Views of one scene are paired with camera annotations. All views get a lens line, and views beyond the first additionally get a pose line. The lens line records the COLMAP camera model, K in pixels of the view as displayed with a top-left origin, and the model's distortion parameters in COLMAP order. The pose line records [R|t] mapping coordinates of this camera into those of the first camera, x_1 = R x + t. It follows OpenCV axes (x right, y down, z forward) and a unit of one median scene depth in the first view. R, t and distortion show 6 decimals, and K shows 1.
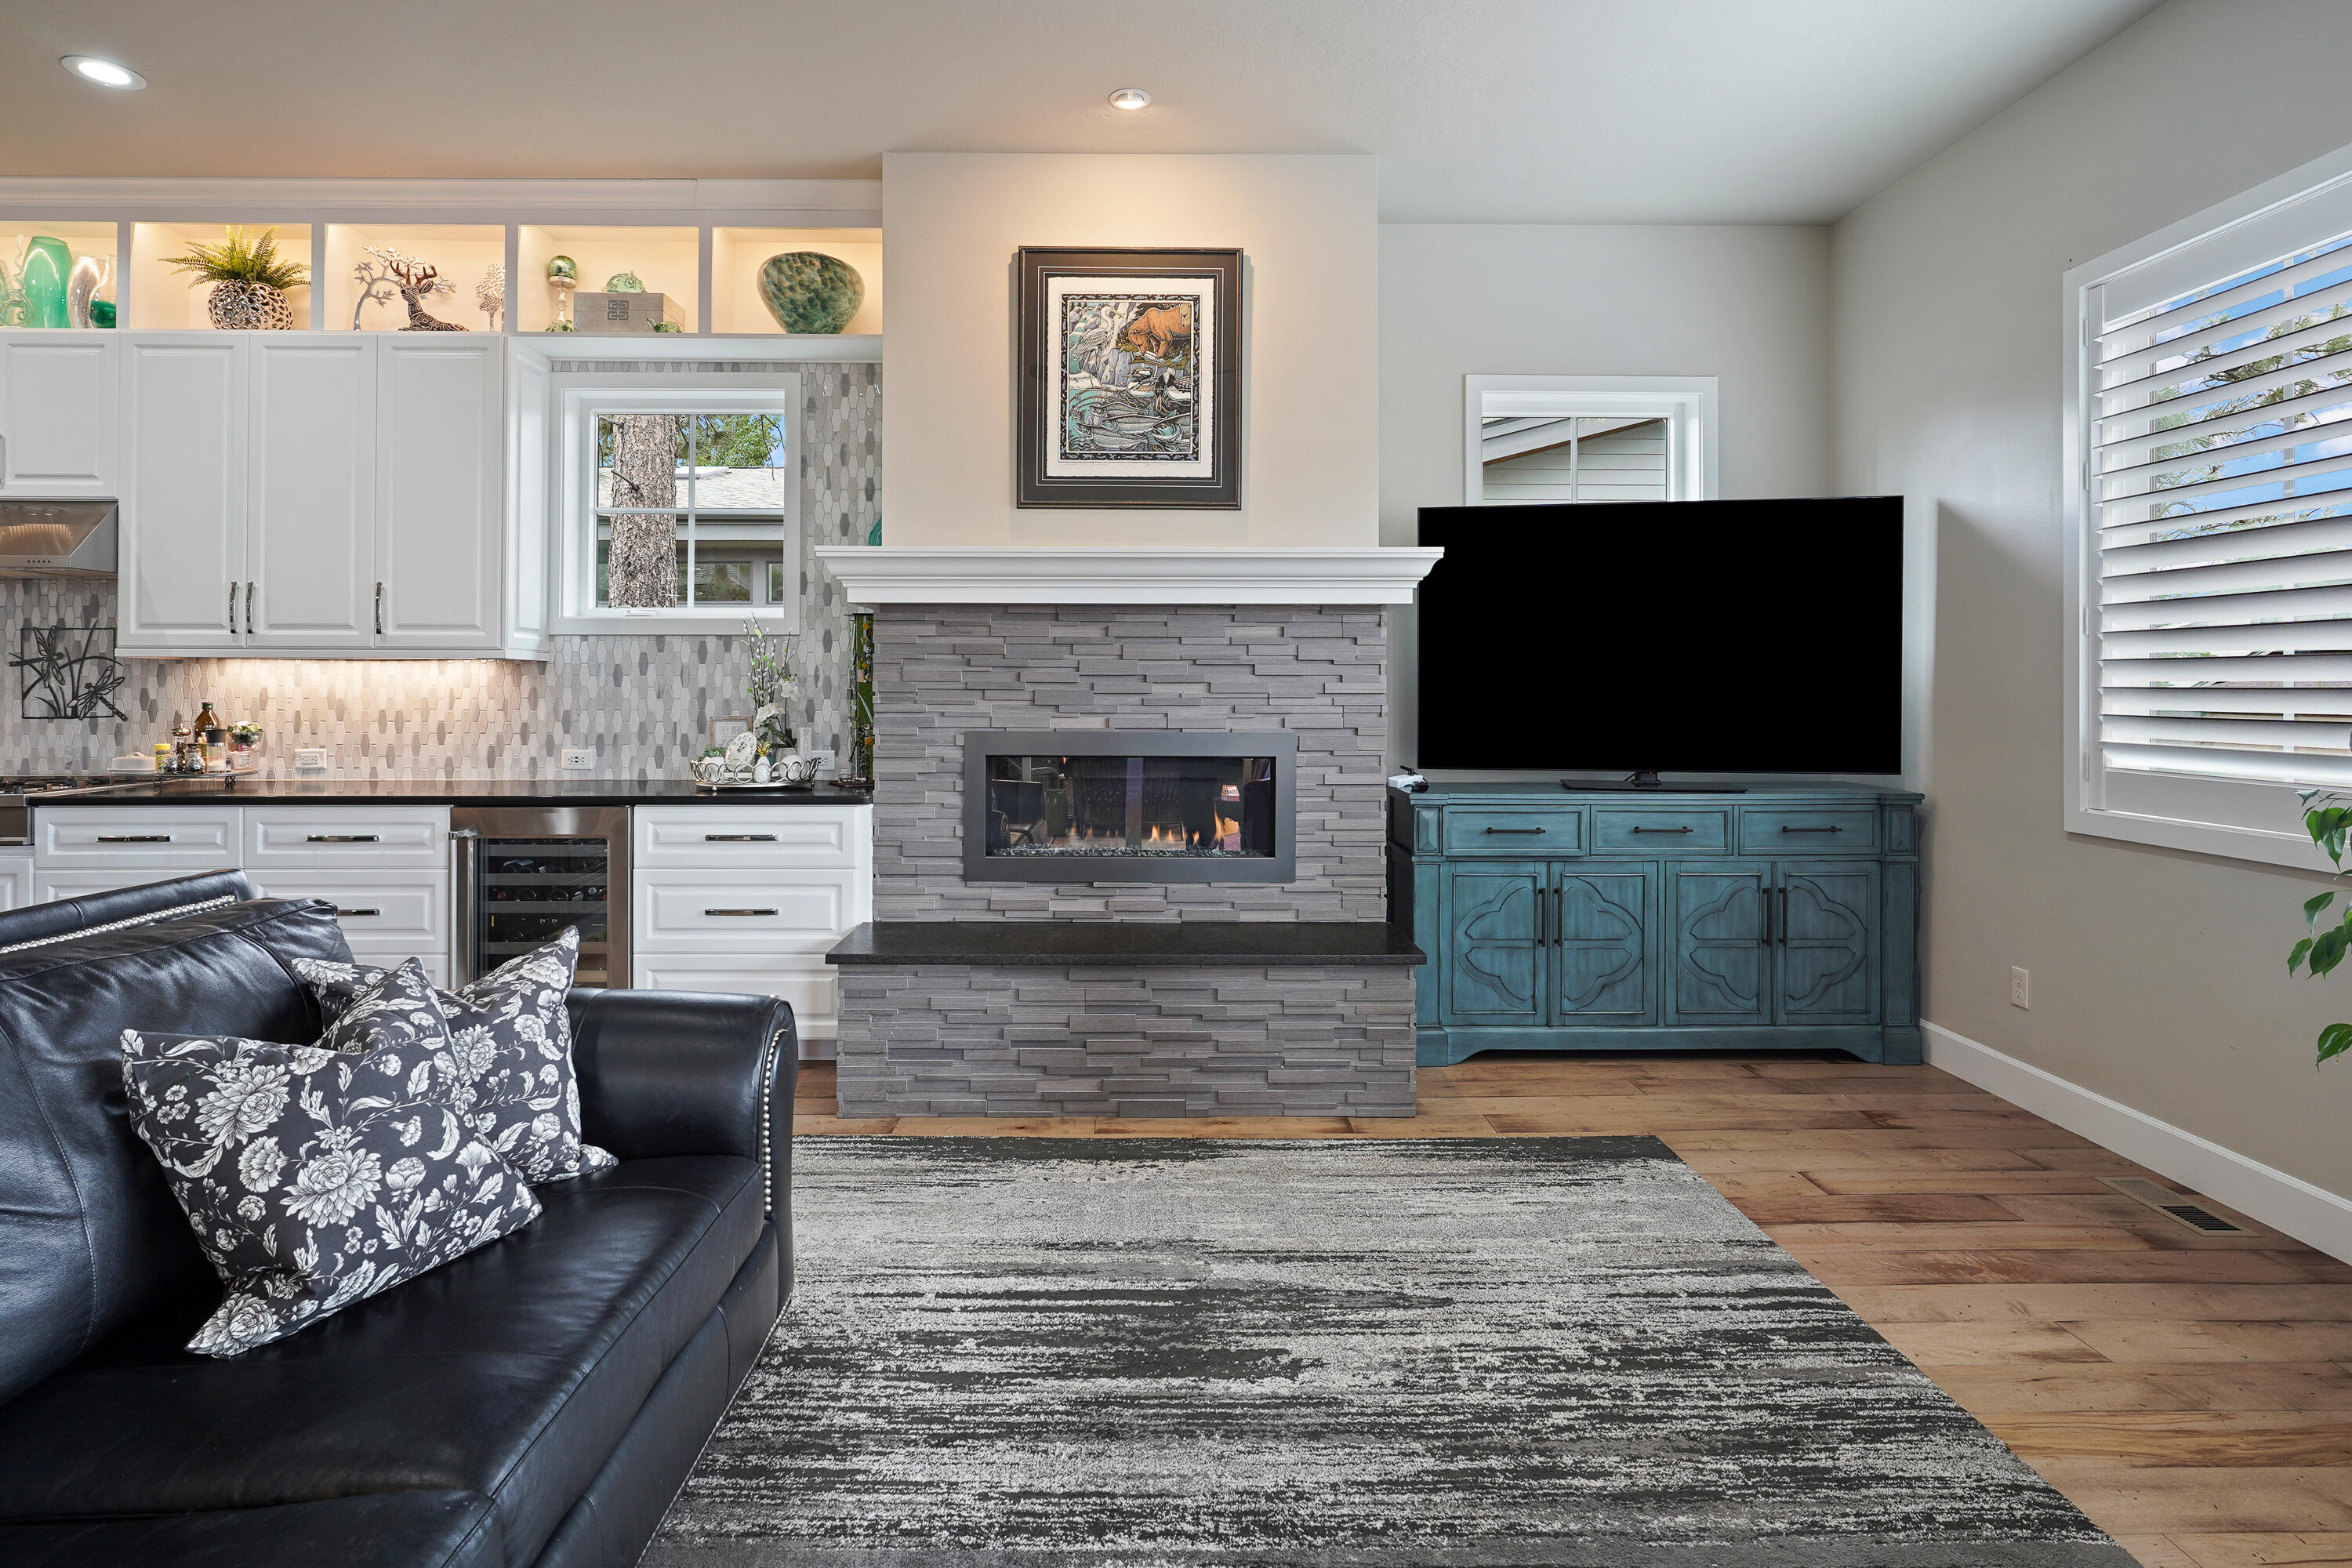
lens RADIAL K [[1203.0, 0, 1201.2], [0, 1203.0, 683.1], [0, 0, 1]] dist [-0.013160, -0.003424]
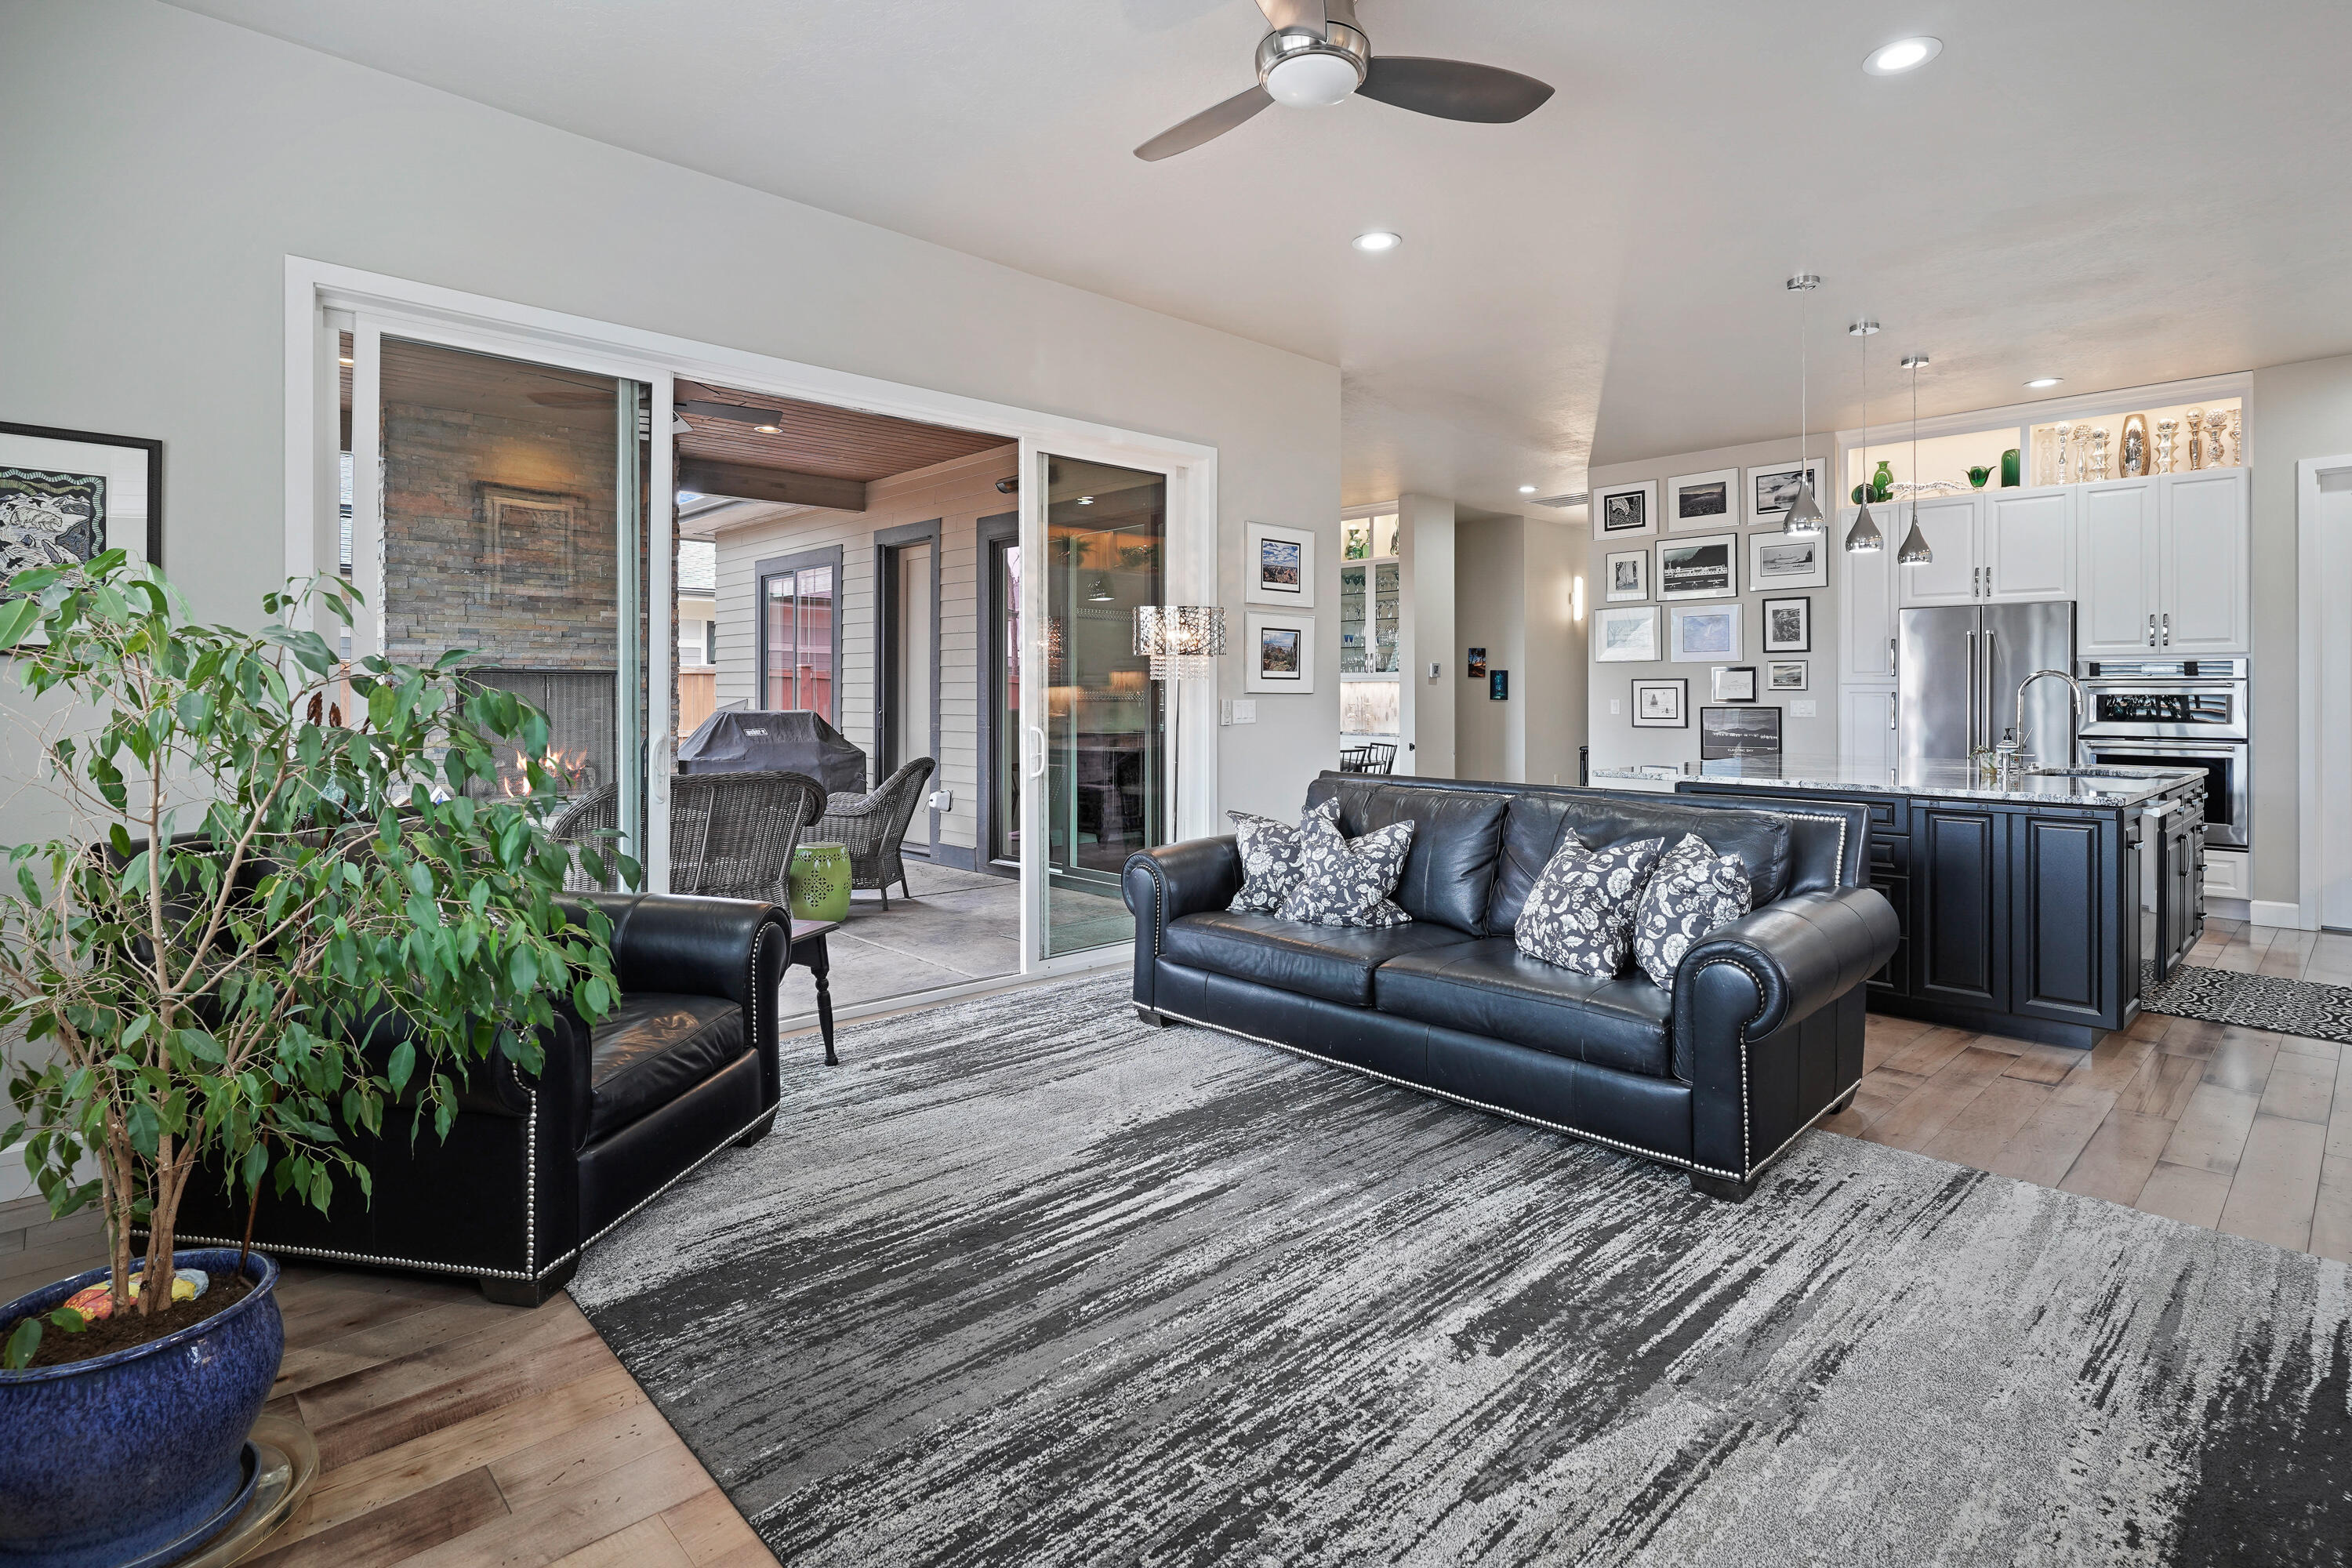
lens RADIAL K [[1152.5, 0, 1189.7], [0, 1152.5, 690.8], [0, 0, 1]] dist [-0.011671, 0.005406]
pose [[-0.745623, -0.005262, -0.666348, 0.516570], [-0.000065, 0.999969, -0.007823, 0.009516], [0.666369, -0.005789, -0.745600, 0.892882]]
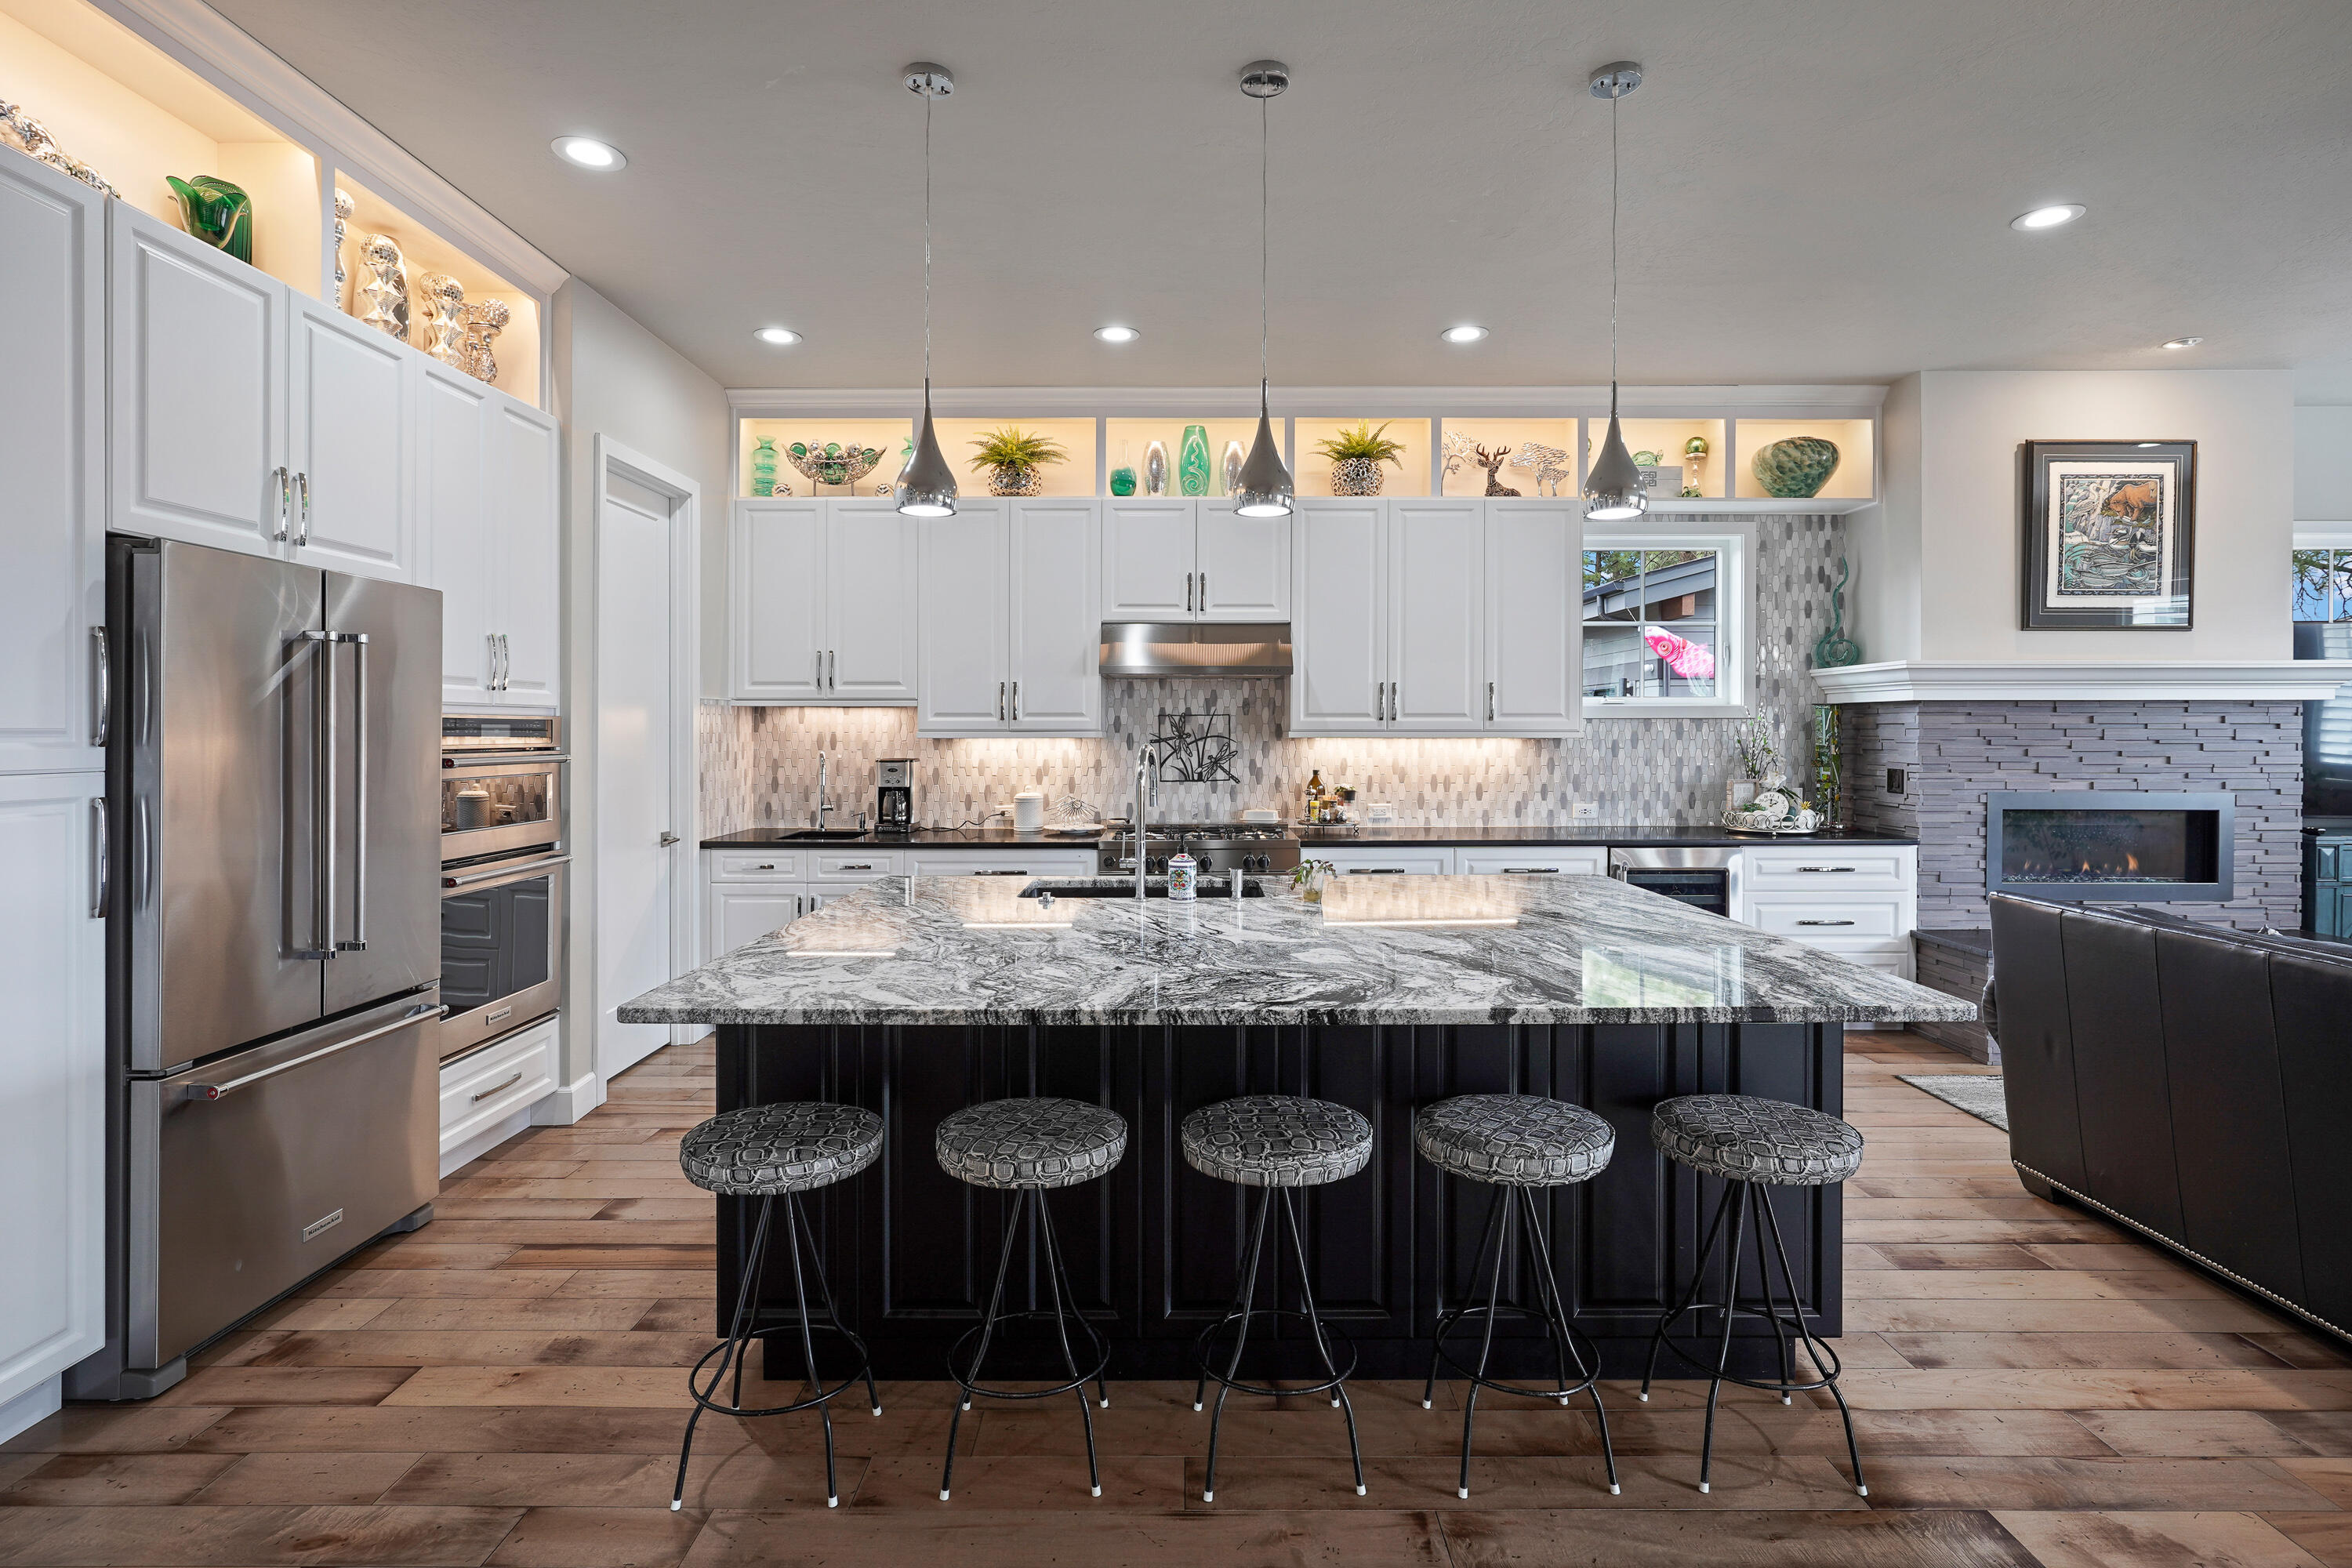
lens RADIAL K [[1152.5, 0, 1153.0], [0, 1152.5, 740.4], [0, 0, 1]] dist [-0.011671, 0.005406]
pose [[0.999196, -0.002502, -0.040020, -1.100879], [0.003028, 0.999910, 0.013092, -0.039554], [0.039983, -0.013202, 0.999113, -0.357315]]
